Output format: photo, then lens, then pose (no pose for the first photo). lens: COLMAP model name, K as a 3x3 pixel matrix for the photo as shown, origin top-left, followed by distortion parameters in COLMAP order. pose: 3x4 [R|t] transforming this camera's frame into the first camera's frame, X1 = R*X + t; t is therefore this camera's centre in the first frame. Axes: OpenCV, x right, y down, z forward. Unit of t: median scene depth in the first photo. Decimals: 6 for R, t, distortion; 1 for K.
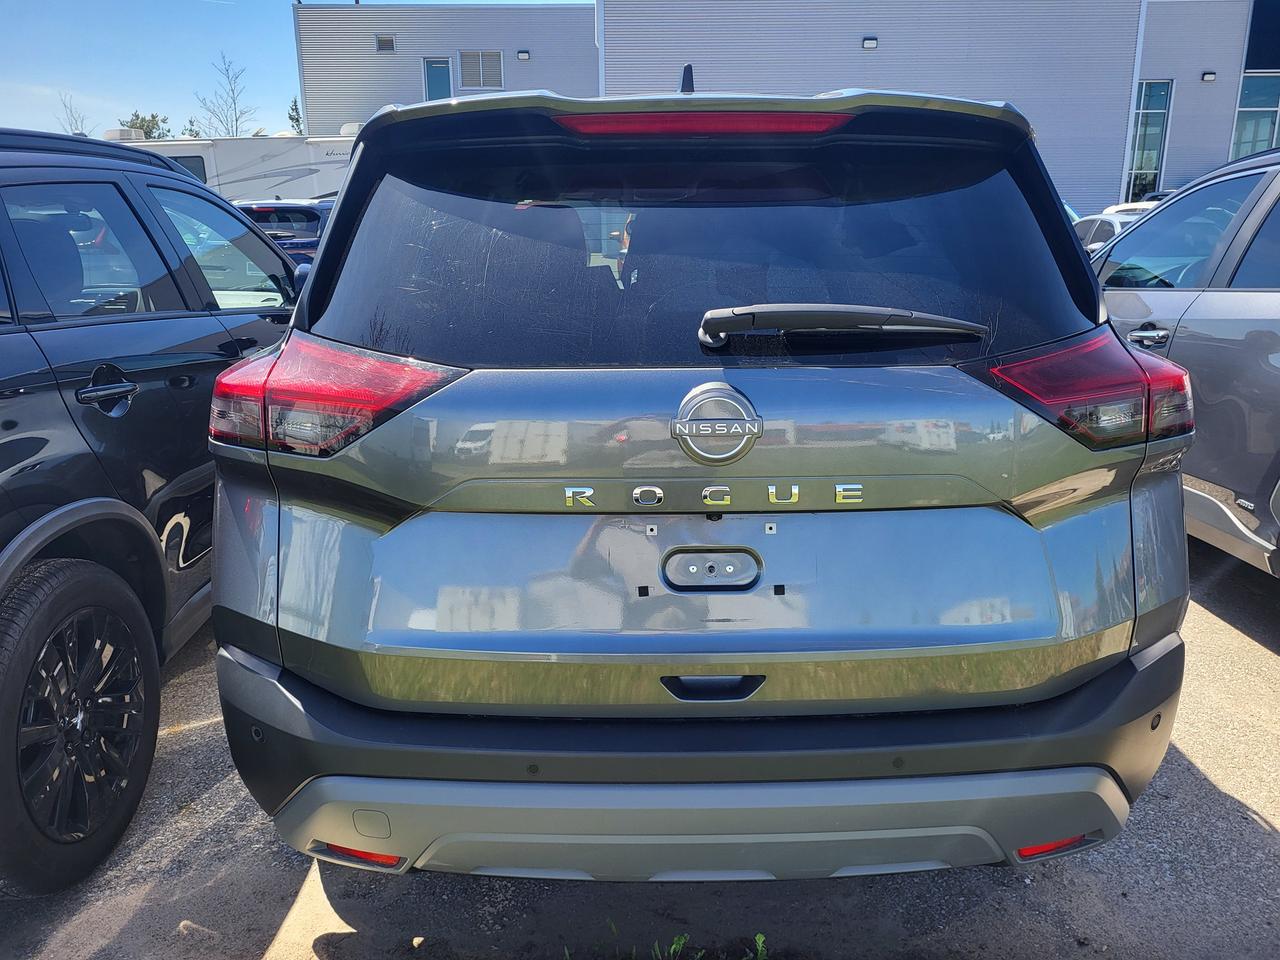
lens RADIAL K [[973.2, 0, 648.4], [0, 973.2, 477.6], [0, 0, 1]] dist [0.039452, -0.034231]
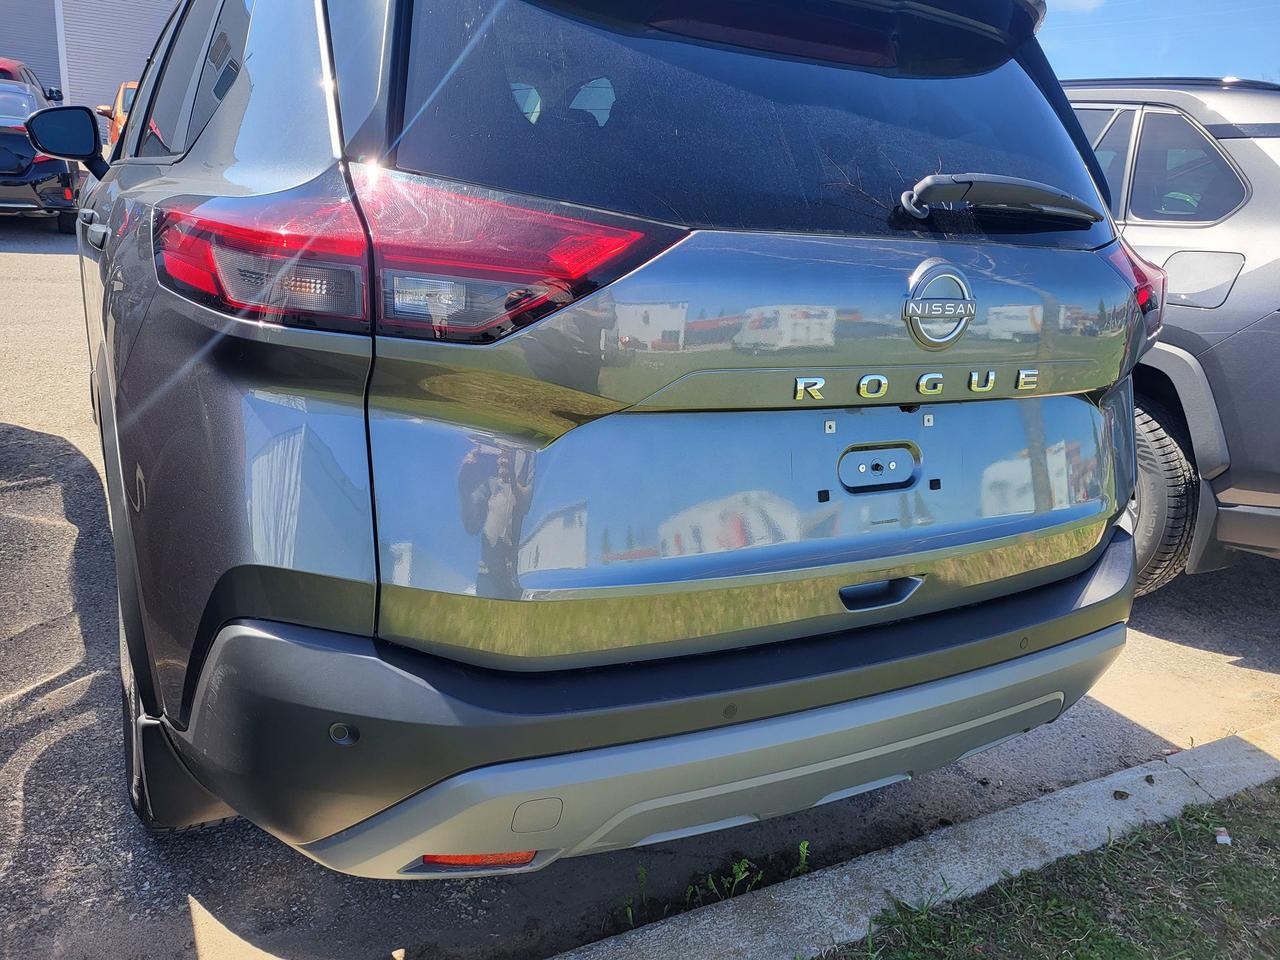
lens RADIAL K [[973.2, 0, 638.8], [0, 973.2, 486.9], [0, 0, 1]] dist [0.039452, -0.034231]
pose [[0.881805, -0.067800, 0.466716, -0.373250], [0.028274, 0.995433, 0.091185, 0.014224], [-0.470767, -0.067211, 0.879694, 0.191792]]
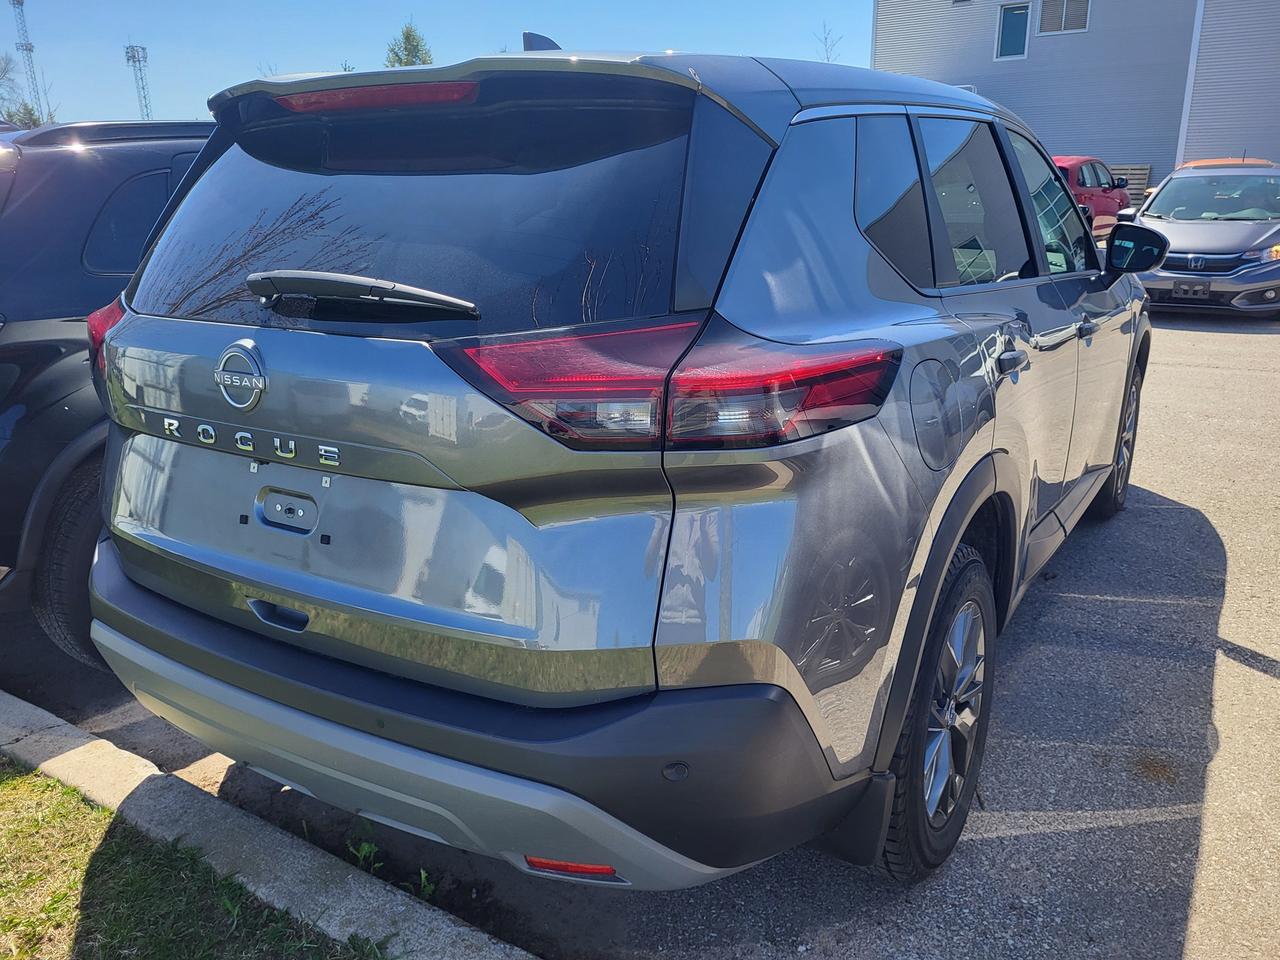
lens RADIAL K [[973.2, 0, 648.2], [0, 973.2, 491.9], [0, 0, 1]] dist [0.039452, -0.034231]
pose [[0.843411, 0.155451, -0.514289, 0.645169], [-0.133941, 0.987841, 0.078930, -0.045907], [0.520306, 0.002314, 0.853977, 0.170355]]
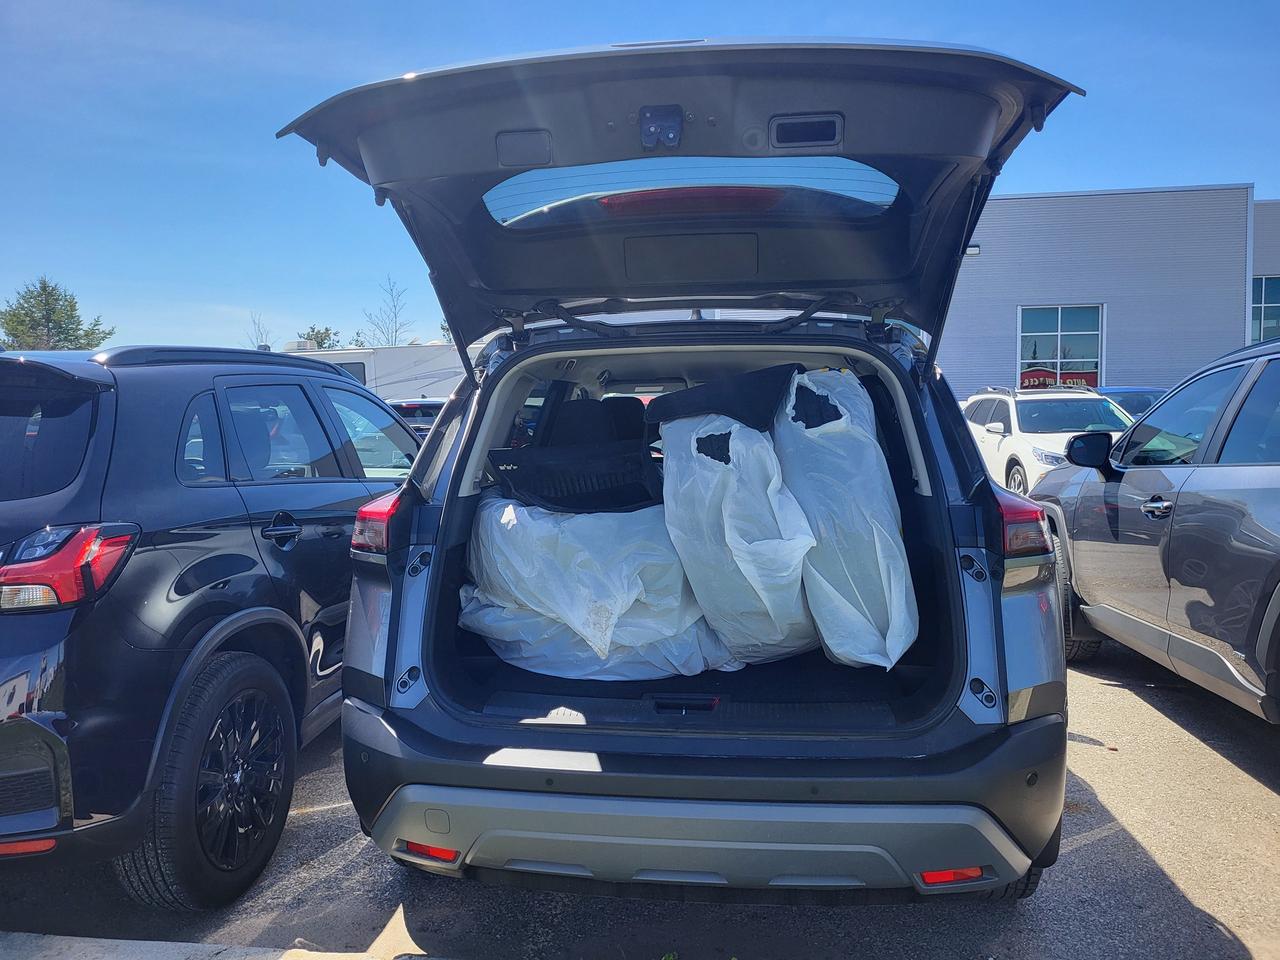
lens RADIAL K [[973.2, 0, 630.3], [0, 973.2, 474.6], [0, 0, 1]] dist [0.039452, -0.034231]
pose [[0.989649, 0.002557, -0.143486, 0.128372], [-0.030562, 0.980660, -0.193316, 0.086954], [0.140217, 0.195700, 0.970588, -0.279944]]
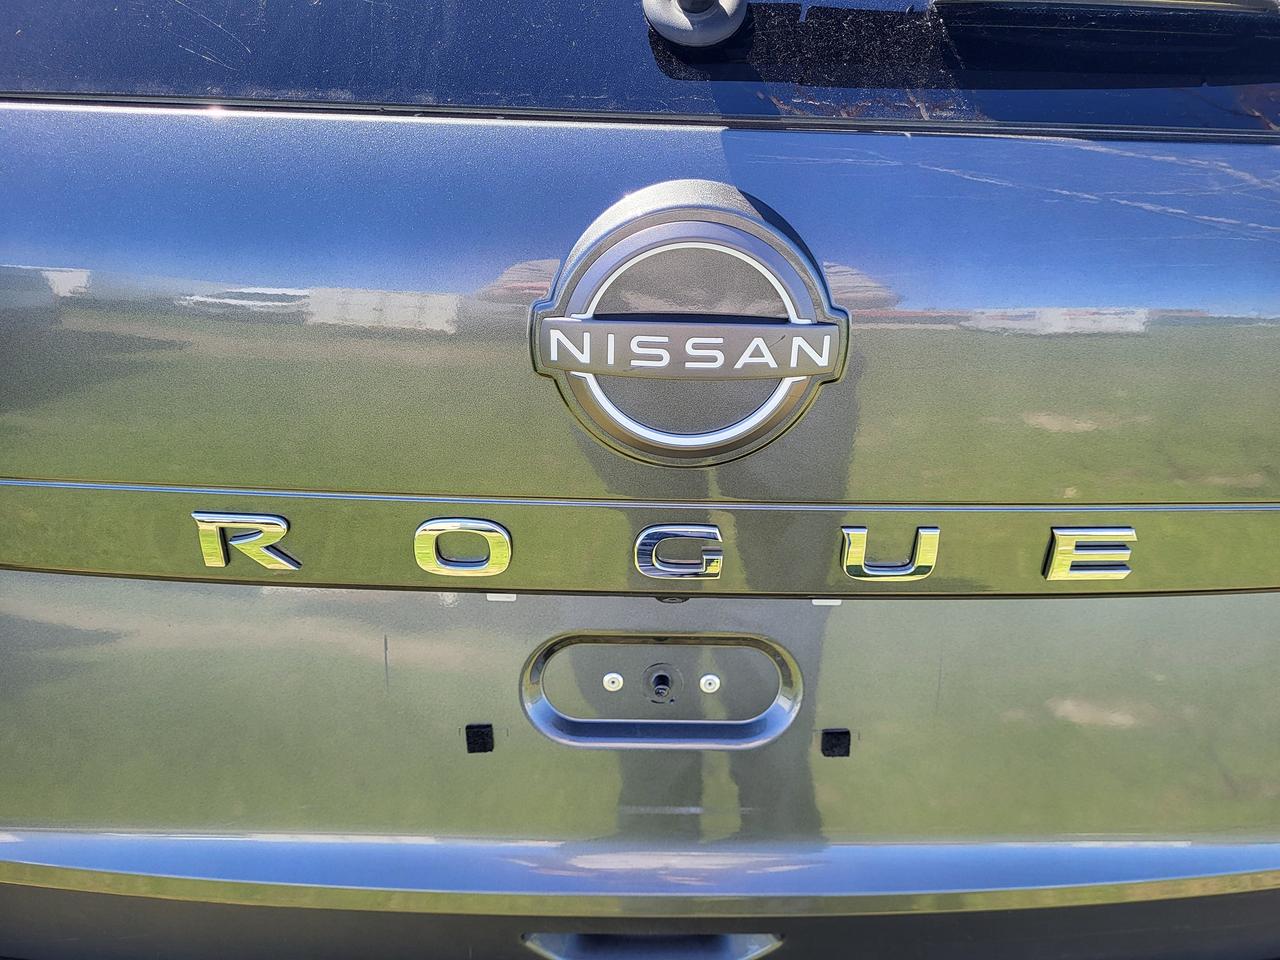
lens RADIAL K [[973.2, 0, 644.7], [0, 973.2, 479.5], [0, 0, 1]] dist [0.039452, -0.034231]
pose [[0.999269, 0.032274, 0.020494, 0.031482], [-0.036383, 0.967420, 0.250548, -0.051370], [-0.011740, -0.251110, 0.967887, 0.428370]]
